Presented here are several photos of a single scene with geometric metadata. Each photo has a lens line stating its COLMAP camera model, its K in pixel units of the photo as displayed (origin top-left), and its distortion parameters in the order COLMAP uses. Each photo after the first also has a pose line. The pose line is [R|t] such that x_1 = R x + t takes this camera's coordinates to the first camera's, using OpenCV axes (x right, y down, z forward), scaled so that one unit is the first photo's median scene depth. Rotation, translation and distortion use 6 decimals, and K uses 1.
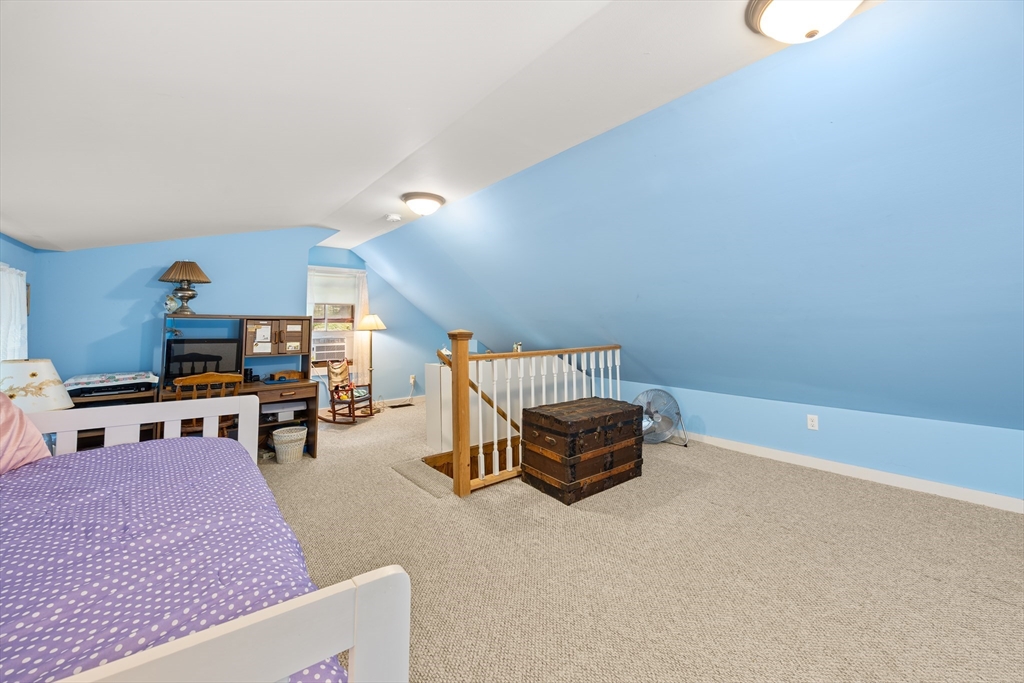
lens RADIAL K [[409.2, 0, 504.3], [0, 409.2, 304.1], [0, 0, 1]] dist [-0.001388, 0.000177]
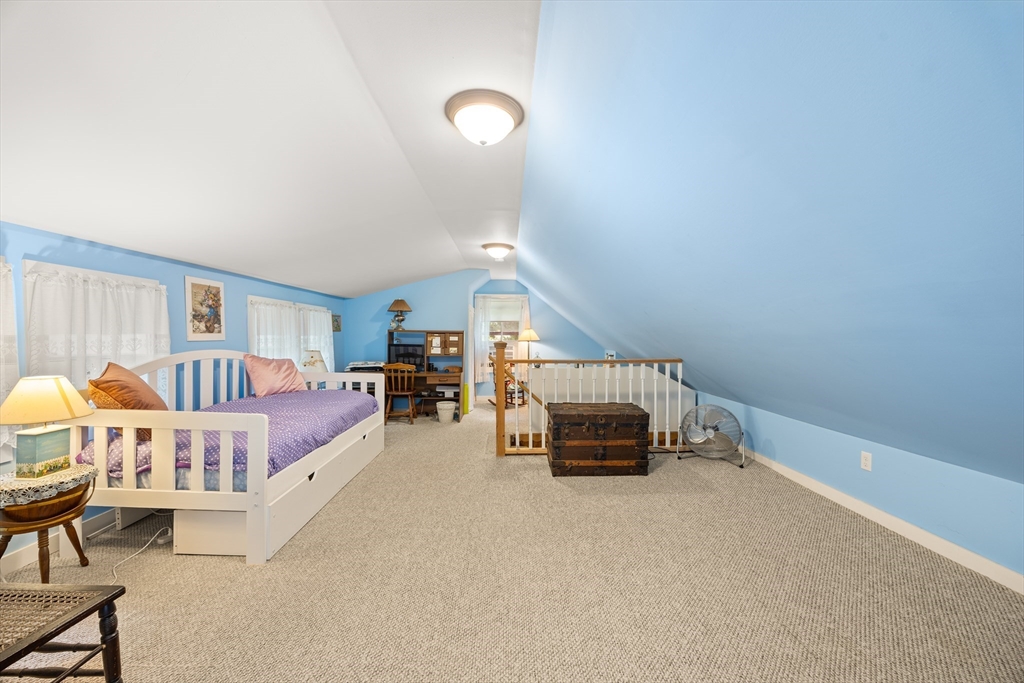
lens RADIAL K [[390.4, 0, 509.8], [0, 390.4, 336.9], [0, 0, 1]] dist [-0.000722, 0.000111]
pose [[0.790800, 0.008627, -0.612014, 0.669514], [0.021840, 0.998866, 0.042300, -0.006643], [0.611685, -0.046818, 0.789715, -0.037852]]
